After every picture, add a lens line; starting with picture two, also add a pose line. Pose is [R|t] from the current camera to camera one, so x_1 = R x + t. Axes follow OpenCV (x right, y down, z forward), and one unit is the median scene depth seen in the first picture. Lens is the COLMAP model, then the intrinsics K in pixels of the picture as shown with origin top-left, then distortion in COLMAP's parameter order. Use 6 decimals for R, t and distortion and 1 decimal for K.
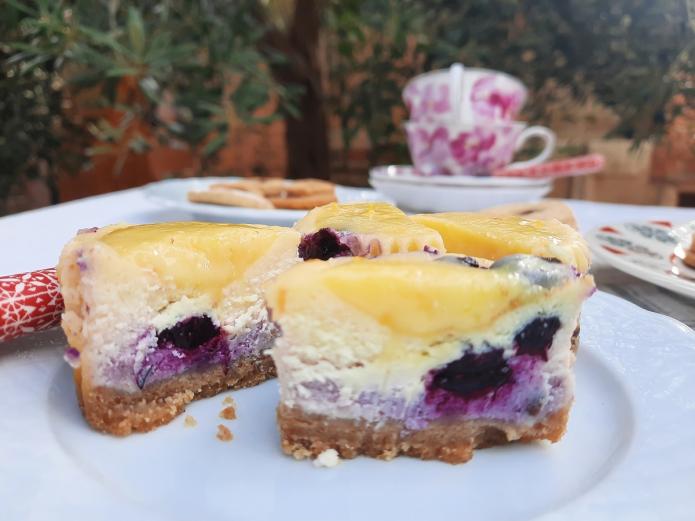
lens RADIAL K [[584.5, 0, 347.5], [0, 584.5, 260.5], [0, 0, 1]] dist [-0.009643, -0.003145]
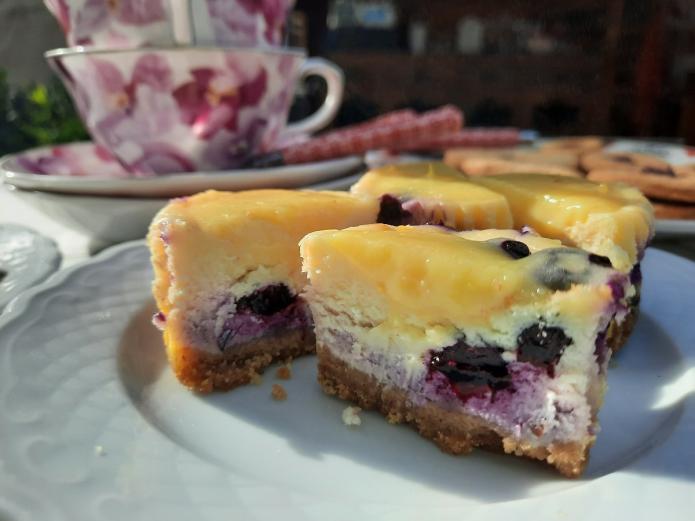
lens RADIAL K [[584.5, 0, 347.5], [0, 584.5, 260.5], [0, 0, 1]] dist [-0.009643, -0.003145]
pose [[0.702587, 0.161747, -0.692971, 0.697933], [-0.116065, 0.986831, 0.112661, -0.055301], [0.702068, 0.001276, 0.712109, 0.199123]]
